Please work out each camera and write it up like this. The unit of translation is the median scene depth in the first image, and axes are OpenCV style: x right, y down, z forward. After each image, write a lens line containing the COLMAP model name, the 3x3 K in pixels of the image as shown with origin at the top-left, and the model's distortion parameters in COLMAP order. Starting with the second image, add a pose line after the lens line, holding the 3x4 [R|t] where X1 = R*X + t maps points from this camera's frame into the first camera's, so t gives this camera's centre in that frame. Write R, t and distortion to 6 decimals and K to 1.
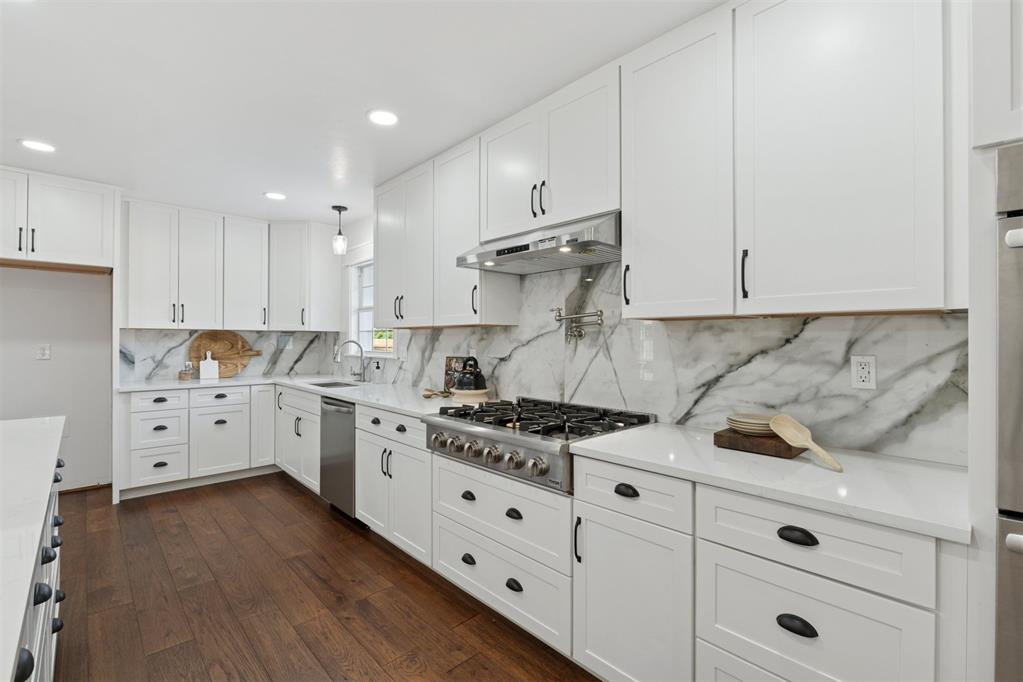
lens RADIAL K [[451.6, 0, 517.6], [0, 451.6, 340.3], [0, 0, 1]] dist [-0.006764, -0.001357]
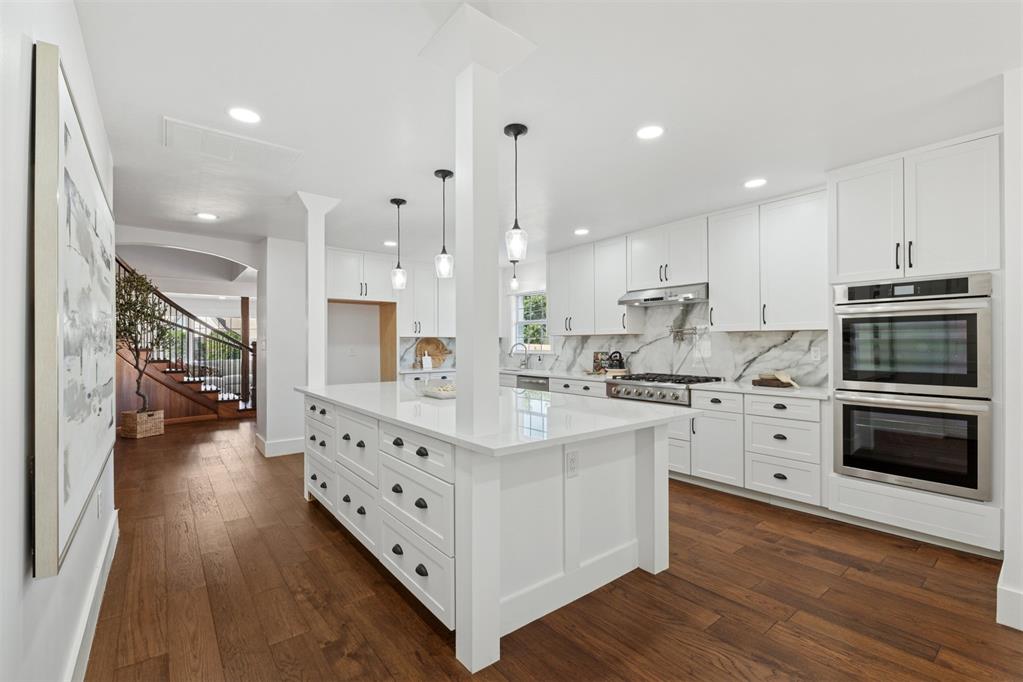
lens RADIAL K [[451.6, 0, 515.1], [0, 451.6, 342.5], [0, 0, 1]] dist [-0.006764, -0.001357]
pose [[0.995145, -0.007441, -0.098139, -0.346386], [0.007249, 0.999971, -0.002306, 0.002102], [0.098153, 0.001584, 0.995170, -0.898112]]
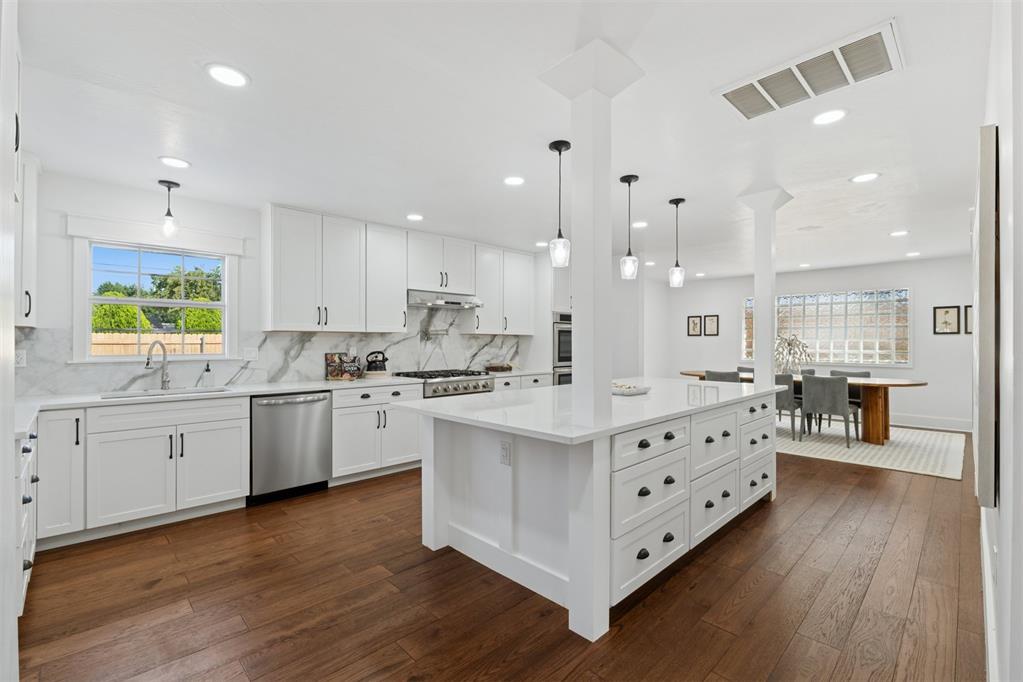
lens RADIAL K [[451.6, 0, 514.5], [0, 451.6, 345.4], [0, 0, 1]] dist [-0.006764, -0.001357]
pose [[-0.006002, -0.010891, 0.999923, -1.824322], [-0.001682, 0.999939, 0.010881, -0.004085], [-0.999981, -0.001617, -0.006020, 0.530717]]
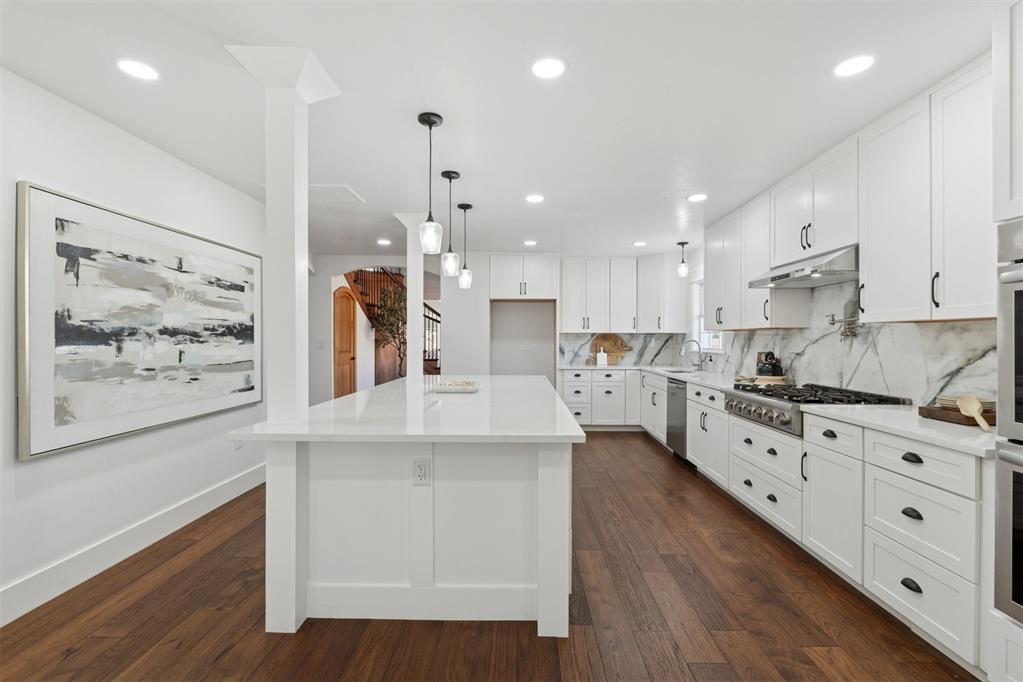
lens RADIAL K [[451.6, 0, 512.9], [0, 451.6, 343.3], [0, 0, 1]] dist [-0.006764, -0.001357]
pose [[0.704023, 0.003356, -0.710170, 0.318046], [0.001080, 0.999983, 0.005796, 0.003513], [0.710177, -0.004847, 0.704007, -0.490854]]
